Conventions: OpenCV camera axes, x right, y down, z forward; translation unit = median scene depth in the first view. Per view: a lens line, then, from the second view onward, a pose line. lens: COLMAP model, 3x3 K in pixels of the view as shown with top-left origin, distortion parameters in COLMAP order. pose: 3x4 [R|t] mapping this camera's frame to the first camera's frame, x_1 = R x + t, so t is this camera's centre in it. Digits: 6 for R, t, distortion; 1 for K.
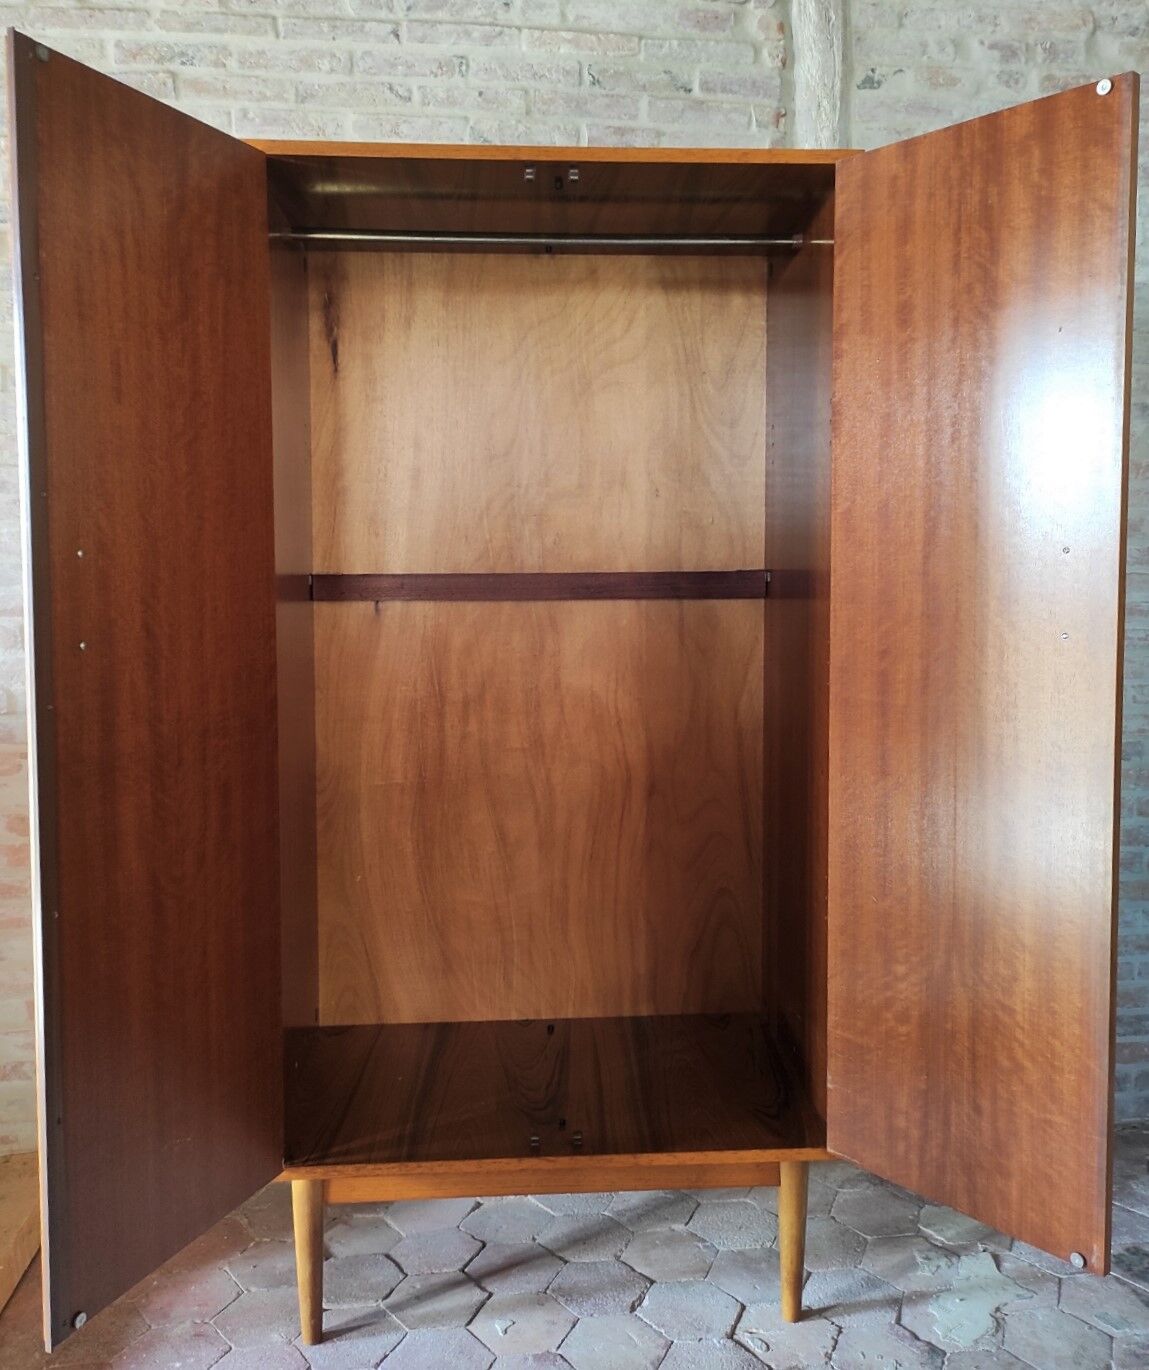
lens RADIAL K [[1191.9, 0, 577.3], [0, 1191.9, 635.5], [0, 0, 1]] dist [0.067118, -0.043403]
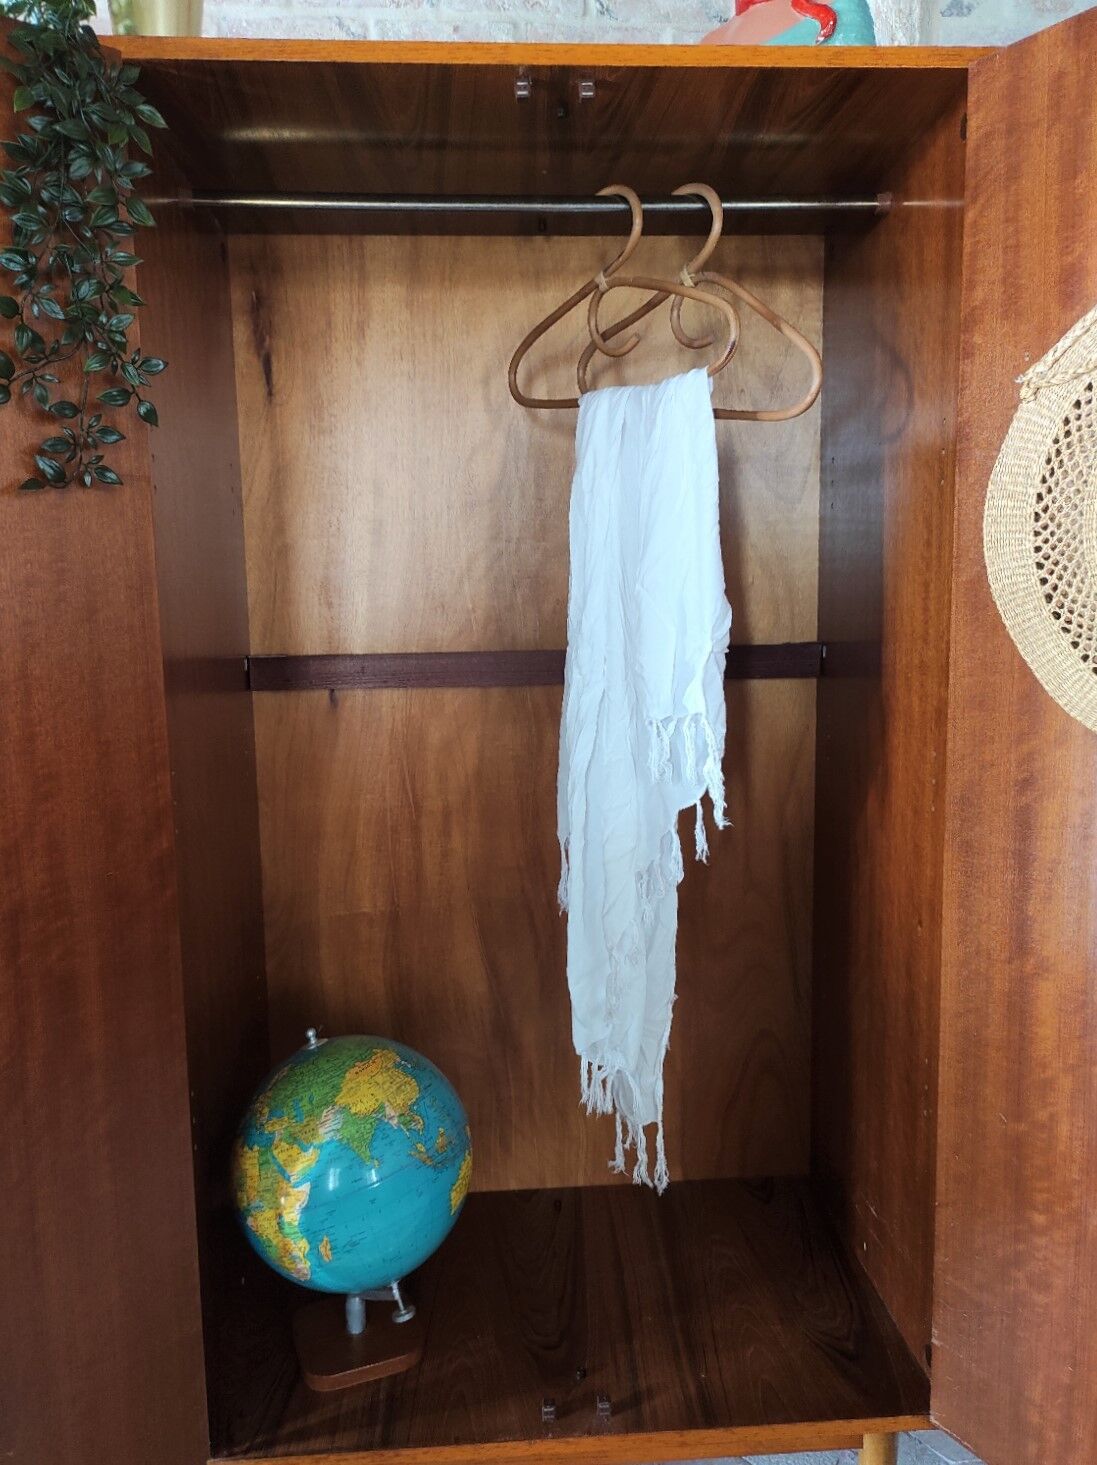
lens RADIAL K [[1091.6, 0, 552.6], [0, 1091.6, 738.8], [0, 0, 1]] dist [0.038813, -0.043323]
pose [[0.999697, -0.007657, -0.023398, -0.004780], [0.009360, 0.997246, 0.073569, -0.046829], [0.022770, -0.073766, 0.997016, 0.270175]]
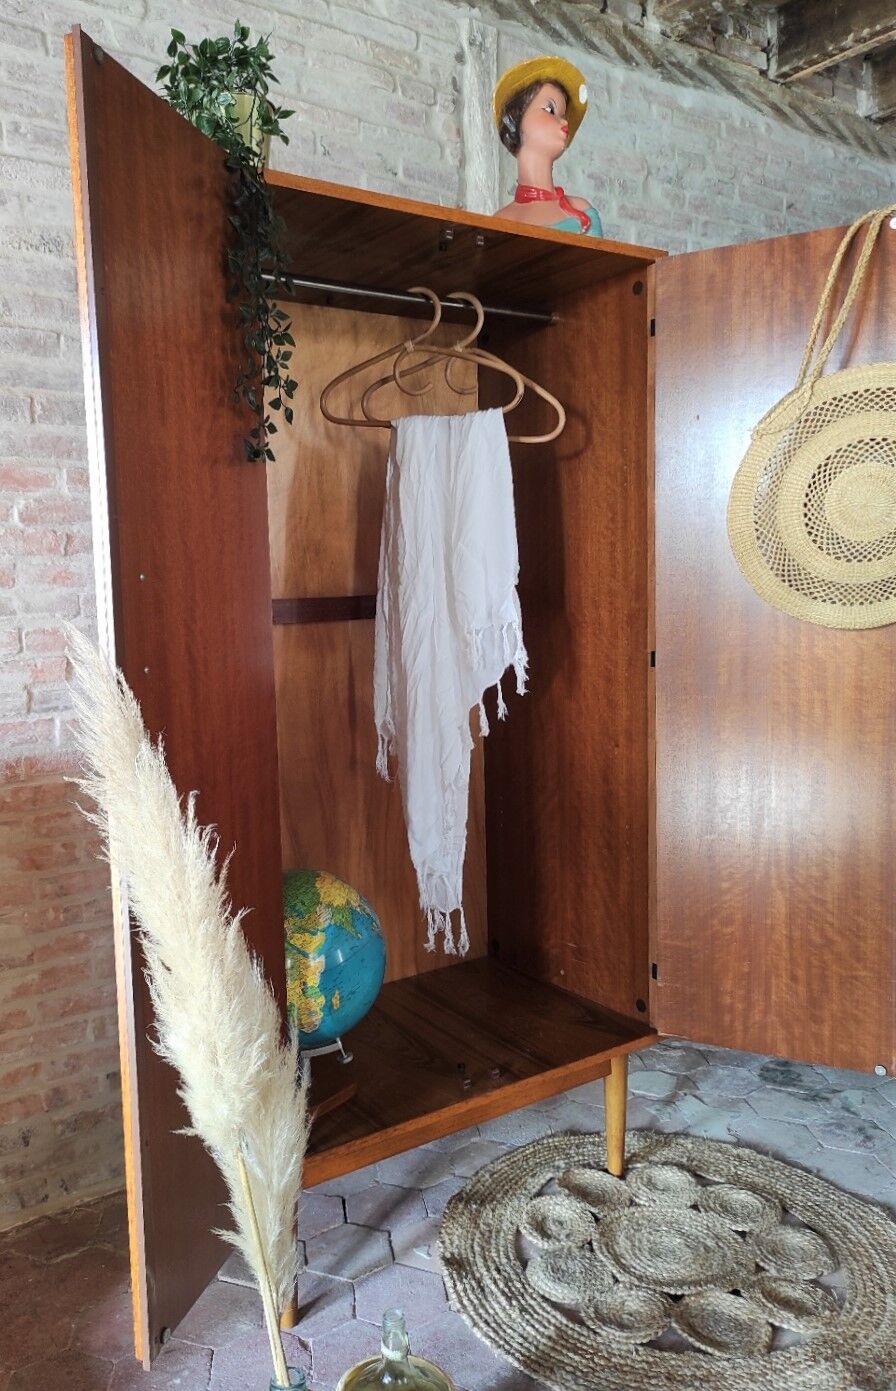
lens RADIAL K [[1031.6, 0, 356.3], [0, 1031.6, 689.1], [0, 0, 1]] dist [0.033183, -0.029338]
pose [[0.888512, -0.069090, 0.453623, -0.444426], [0.055617, 0.997526, 0.042994, -0.006877], [-0.455471, -0.012971, 0.890156, 0.135904]]
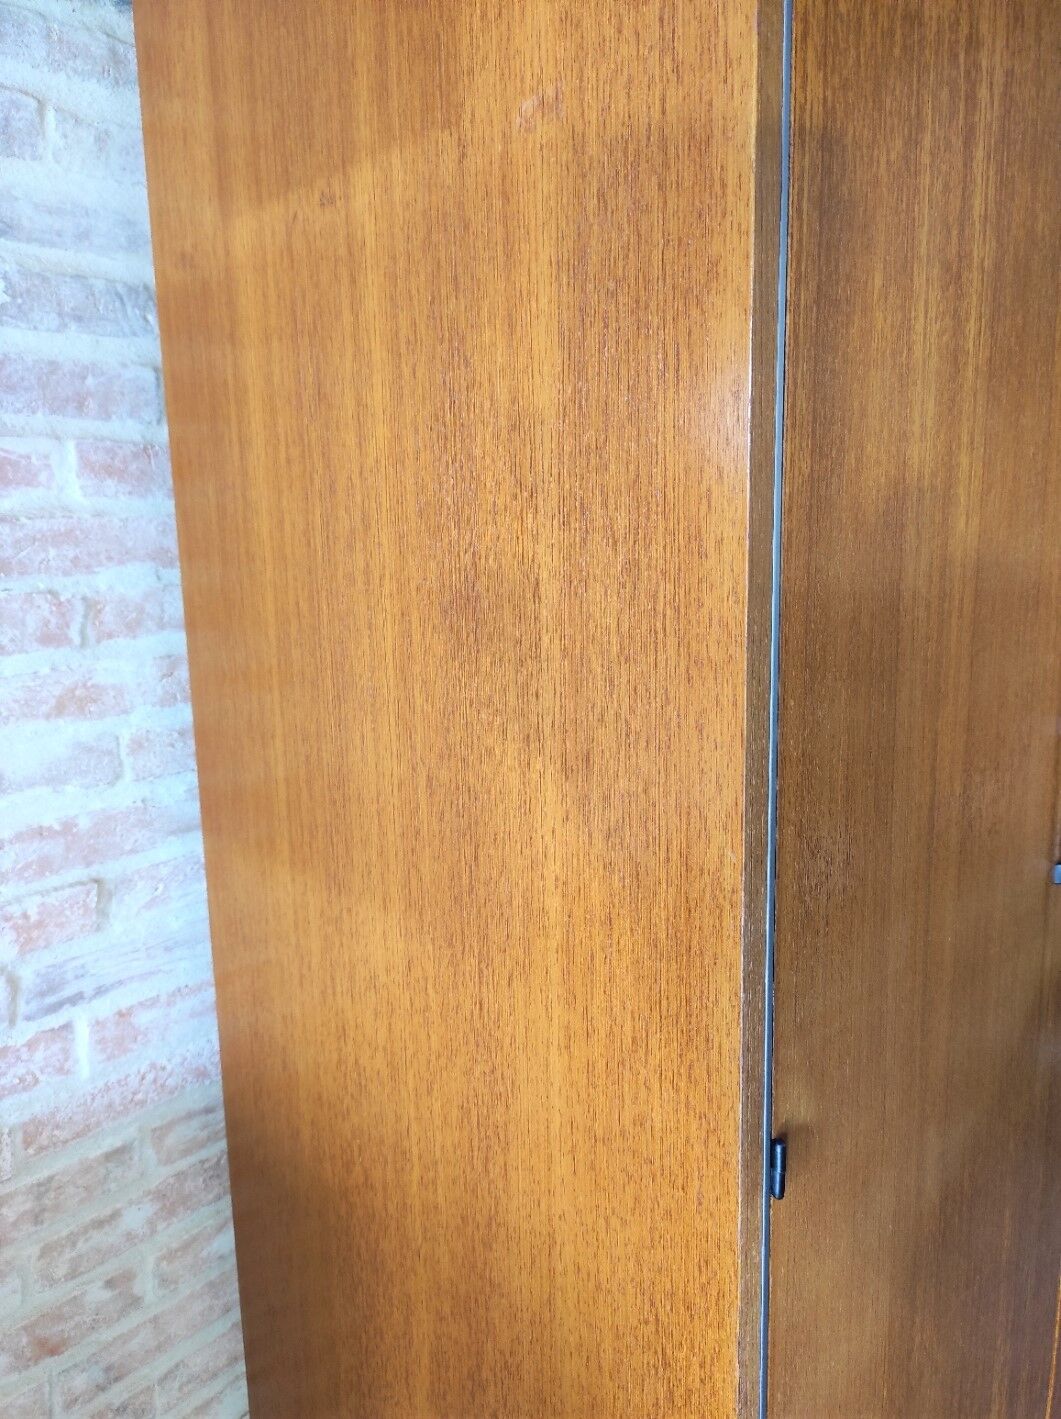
lens RADIAL K [[1057.3, 0, 538.8], [0, 1057.3, 720.9], [0, 0, 1]] dist [0.038813, -0.043323]
pose [[0.763832, -0.134573, 0.631229, -0.379057], [0.065997, 0.989180, 0.131024, -0.108130], [-0.642032, -0.058421, 0.764449, 0.623118]]
